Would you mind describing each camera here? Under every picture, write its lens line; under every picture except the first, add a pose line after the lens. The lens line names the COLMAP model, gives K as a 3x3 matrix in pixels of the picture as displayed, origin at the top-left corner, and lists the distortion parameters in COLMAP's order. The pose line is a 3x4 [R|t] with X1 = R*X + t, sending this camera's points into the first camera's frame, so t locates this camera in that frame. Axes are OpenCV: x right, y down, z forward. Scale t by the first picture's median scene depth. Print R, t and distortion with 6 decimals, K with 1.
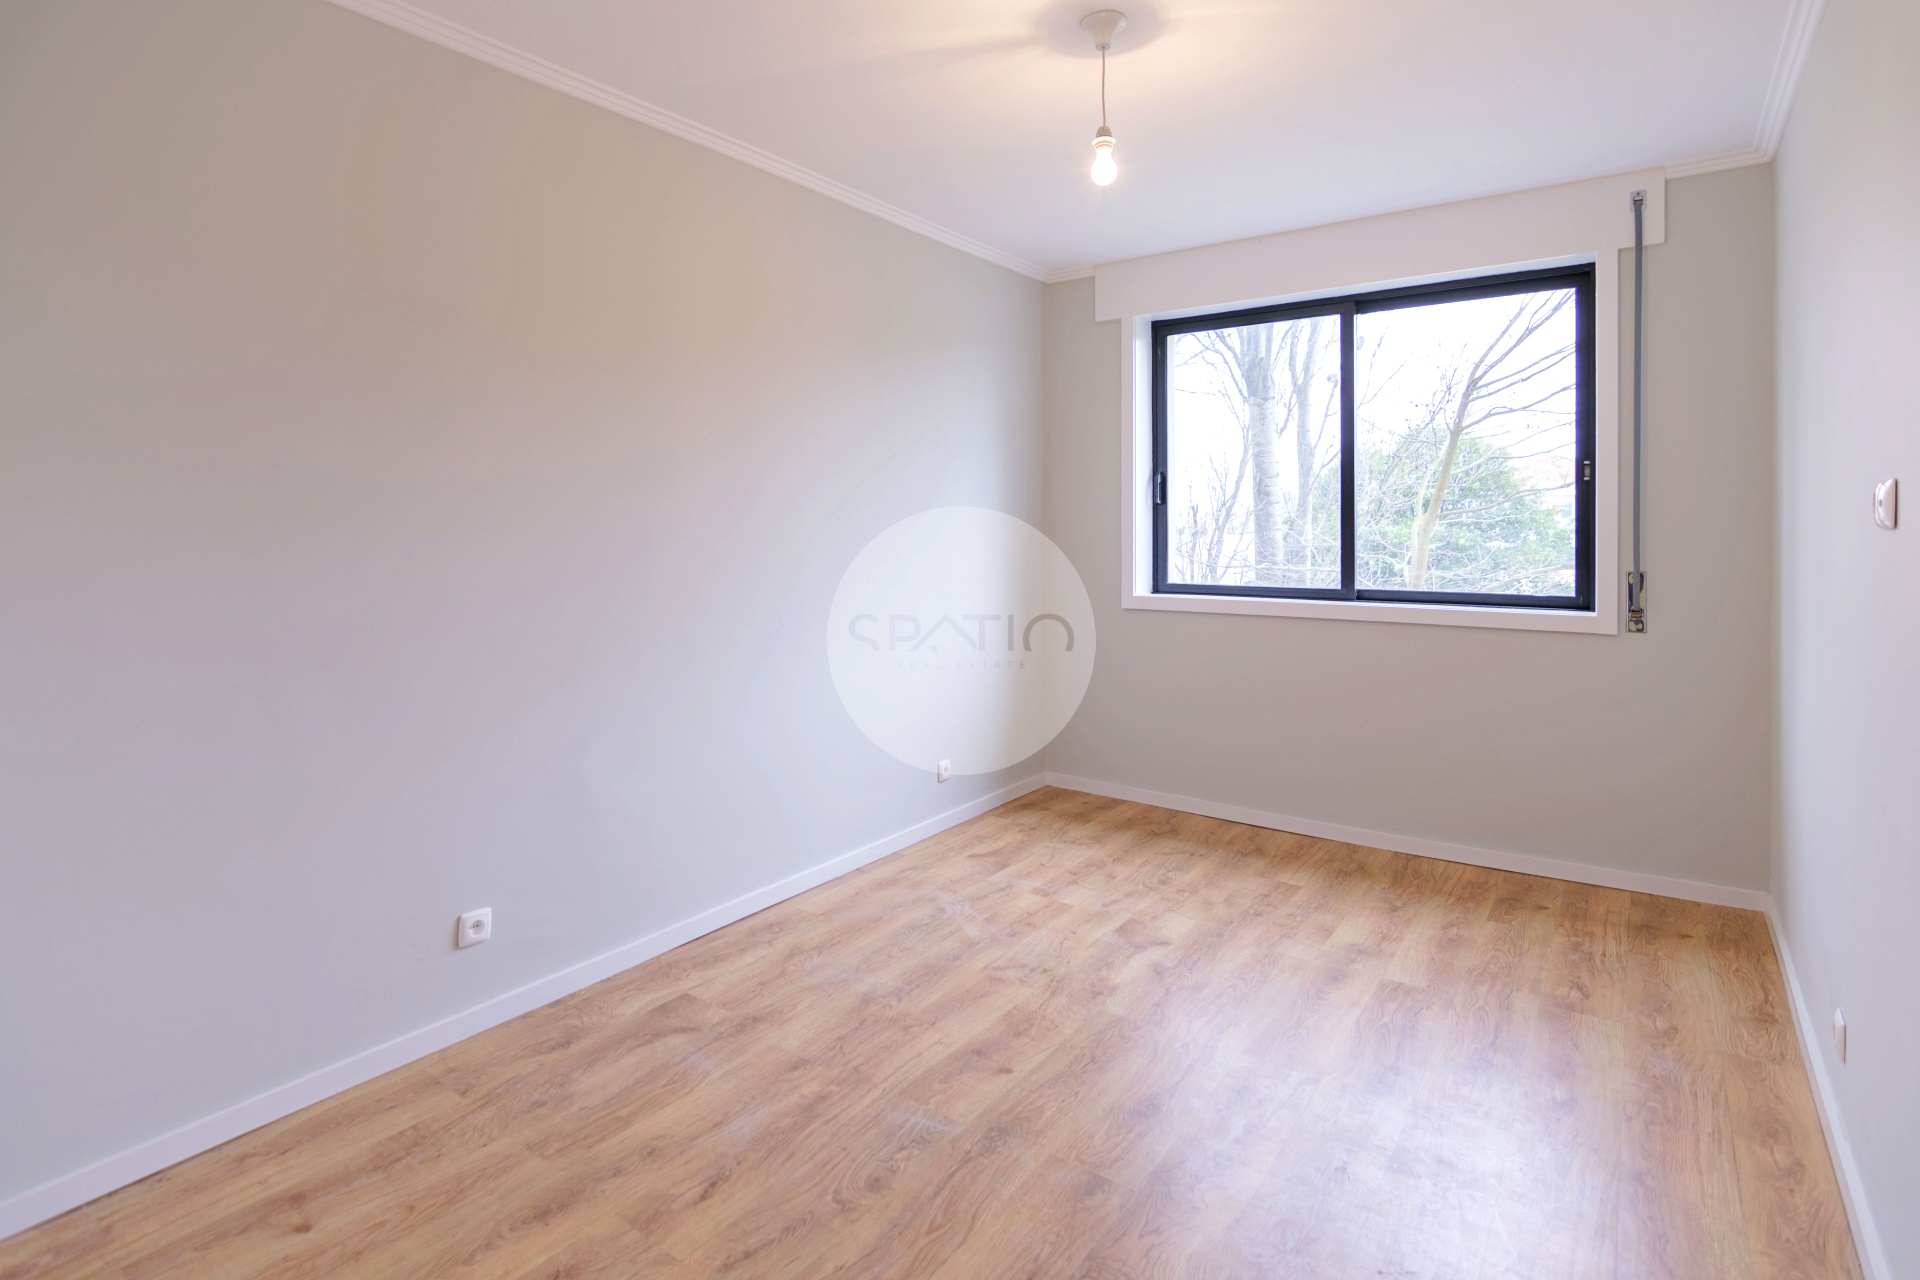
lens RADIAL K [[941.9, 0, 973.0], [0, 941.9, 531.3], [0, 0, 1]] dist [-0.000503, -0.000145]
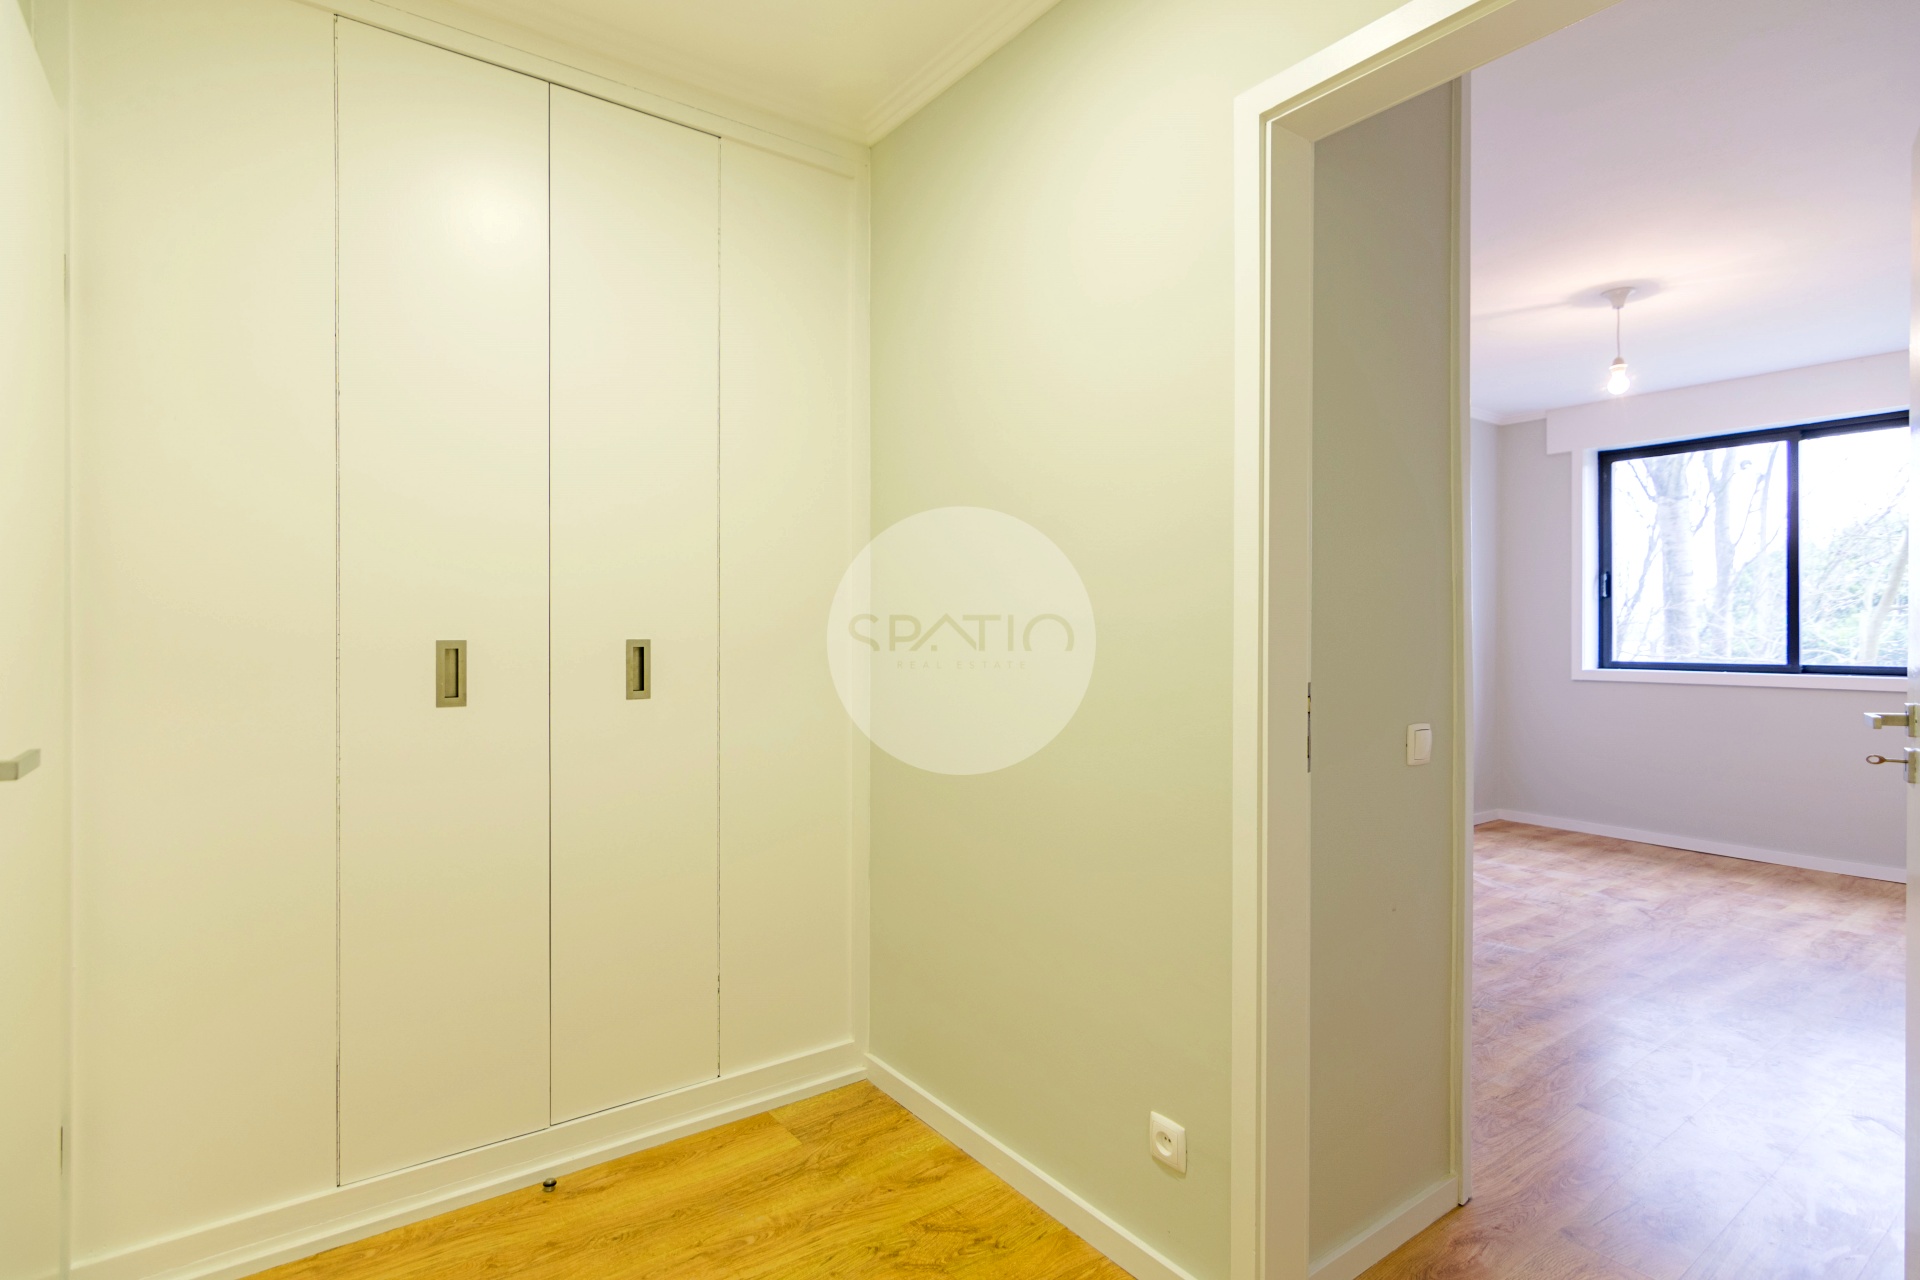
lens RADIAL K [[967.1, 0, 939.6], [0, 967.1, 631.4], [0, 0, 1]] dist [0.001525, 0.000322]
pose [[0.948007, 0.003569, -0.318230, -0.309803], [-0.006075, 0.999958, -0.006883, 0.041062], [0.318192, 0.008459, 0.947989, -0.669821]]
